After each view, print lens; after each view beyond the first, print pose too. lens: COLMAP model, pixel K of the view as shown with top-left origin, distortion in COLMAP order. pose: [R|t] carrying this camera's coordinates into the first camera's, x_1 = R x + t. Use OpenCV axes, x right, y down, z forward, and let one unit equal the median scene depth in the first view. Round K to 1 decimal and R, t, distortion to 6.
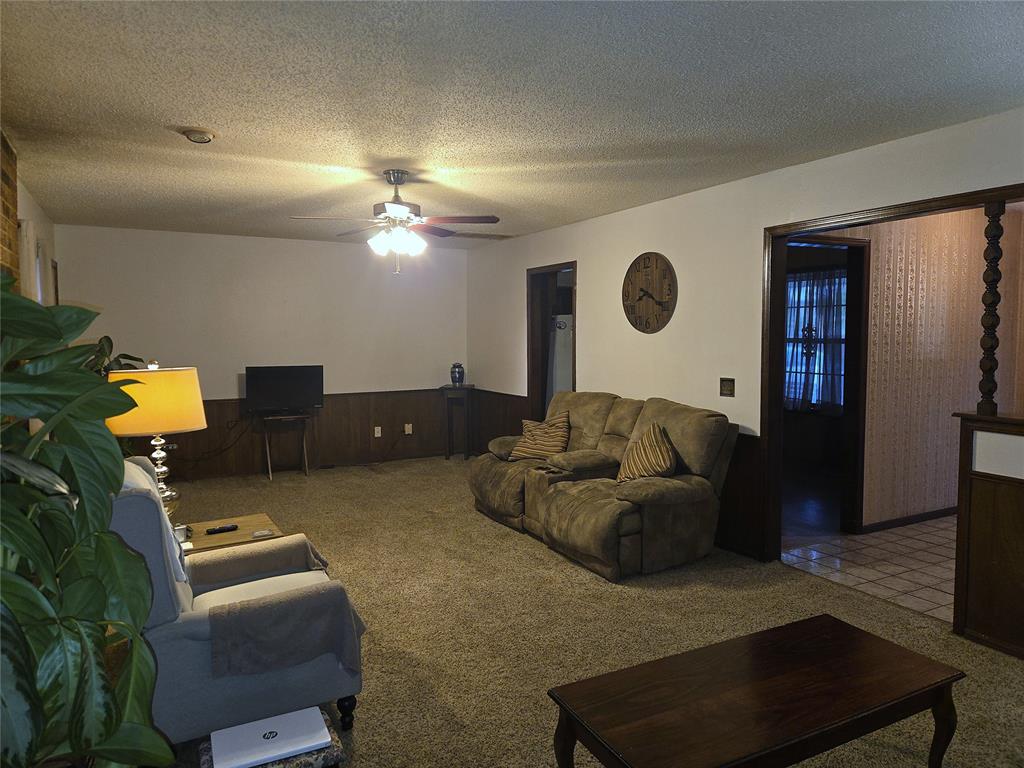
lens RADIAL K [[682.5, 0, 508.5], [0, 682.5, 380.2], [0, 0, 1]] dist [0.054466, -0.035579]
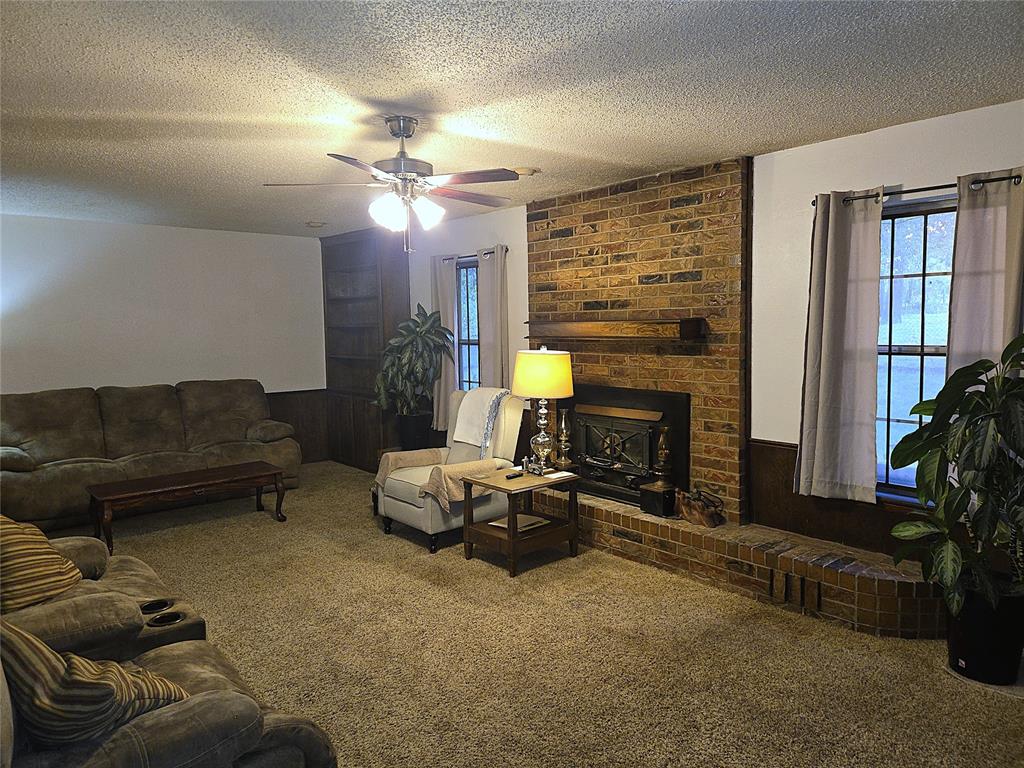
lens RADIAL K [[682.5, 0, 515.7], [0, 682.5, 380.7], [0, 0, 1]] dist [0.054466, -0.035579]
pose [[-0.976455, 0.039449, -0.212081, -0.123029], [0.005747, 0.987545, 0.157232, -0.141815], [0.215642, 0.152311, -0.964520, 1.871395]]
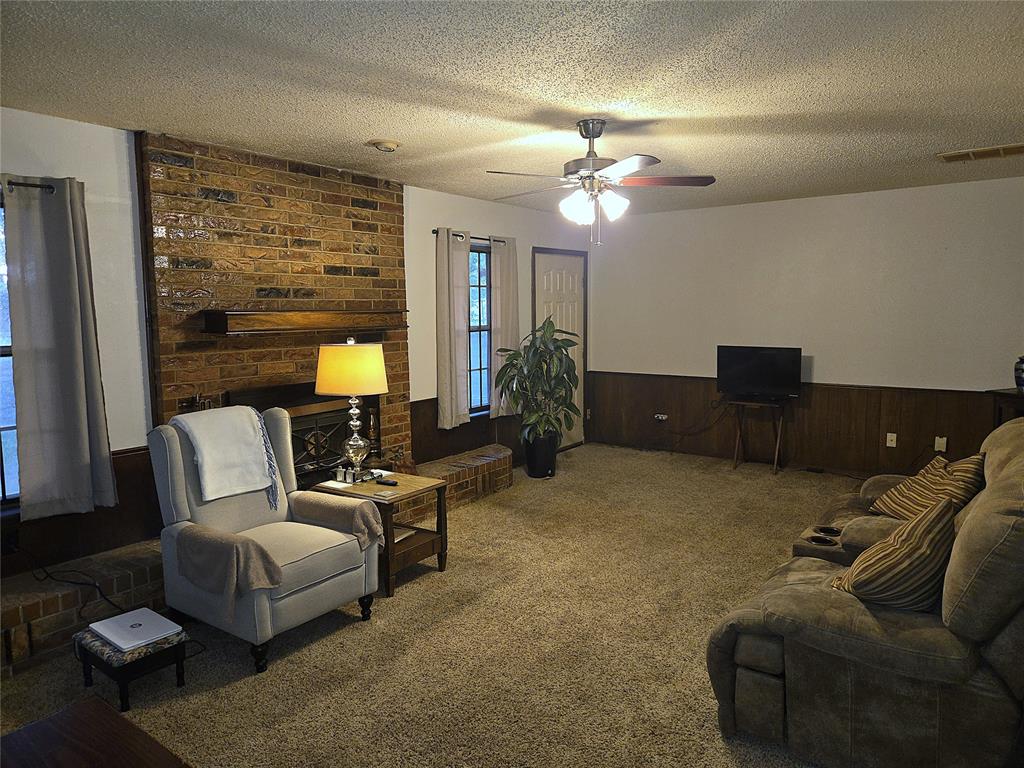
lens RADIAL K [[682.5, 0, 513.5], [0, 682.5, 378.5], [0, 0, 1]] dist [0.054466, -0.035579]
pose [[0.433675, 0.093505, -0.896205, 0.594901], [-0.057012, 0.995456, 0.076272, -0.051890], [0.899264, 0.018017, 0.437035, 0.569335]]
